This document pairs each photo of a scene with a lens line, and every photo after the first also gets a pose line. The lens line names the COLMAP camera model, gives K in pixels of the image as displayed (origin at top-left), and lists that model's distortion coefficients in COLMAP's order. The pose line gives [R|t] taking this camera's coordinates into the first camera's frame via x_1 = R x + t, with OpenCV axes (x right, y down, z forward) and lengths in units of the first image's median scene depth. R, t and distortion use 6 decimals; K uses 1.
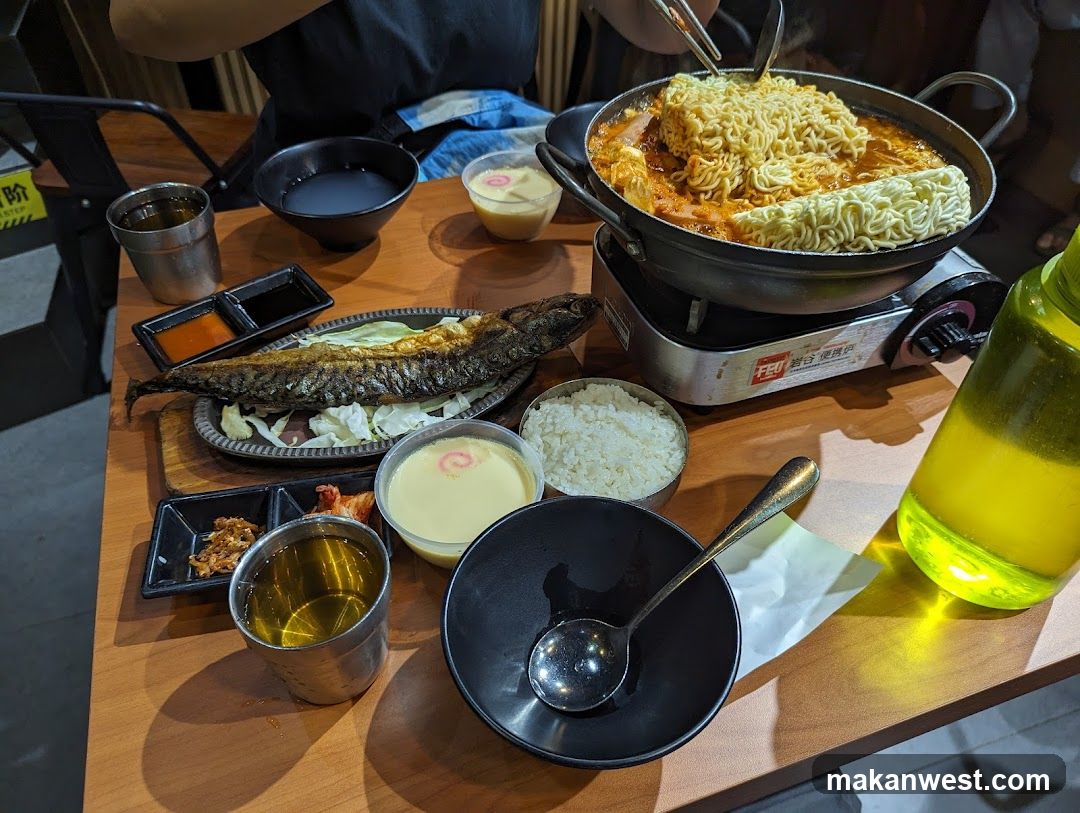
lens RADIAL K [[437.3, 0, 540.0], [0, 437.3, 406.5], [0, 0, 1]] dist [-0.001259, 0.000104]
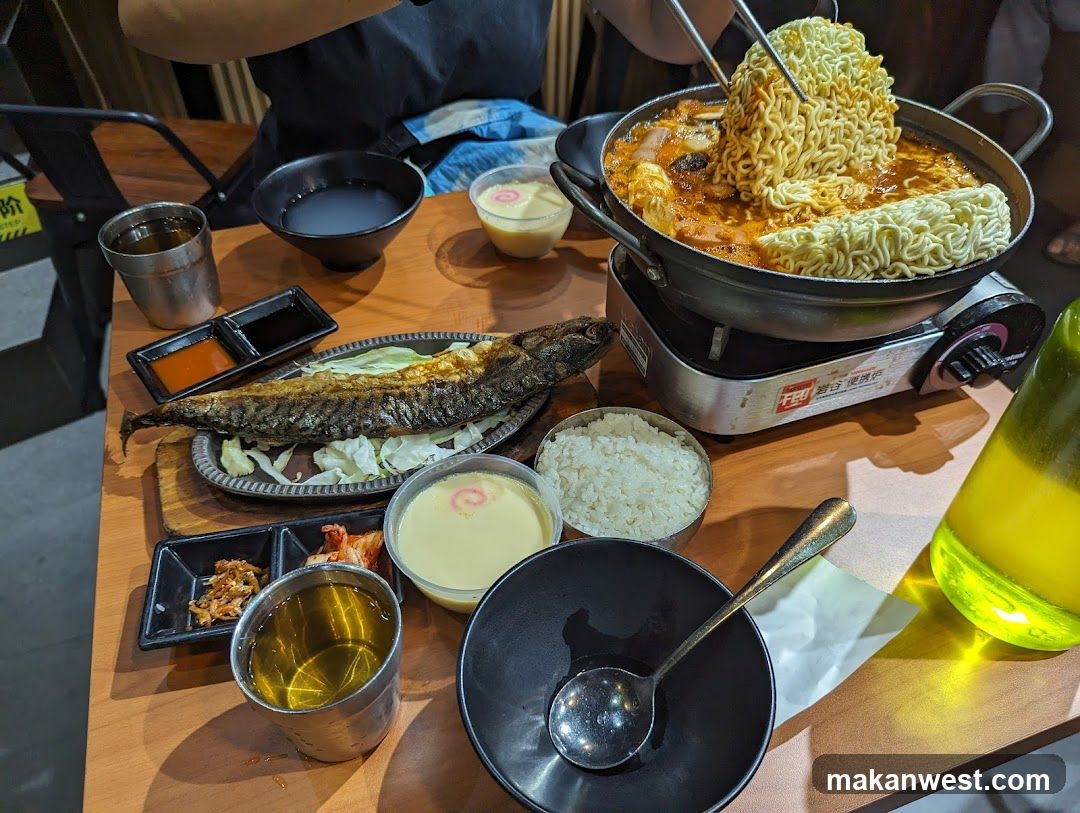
lens RADIAL K [[429.8, 0, 542.0], [0, 429.8, 404.0], [0, 0, 1]] dist [-0.000969, -0.000178]
pose [[0.999959, -0.008276, 0.003774, -0.033019], [0.008247, 0.999937, 0.007640, -0.082533], [-0.003837, -0.007609, 0.999964, 0.062301]]
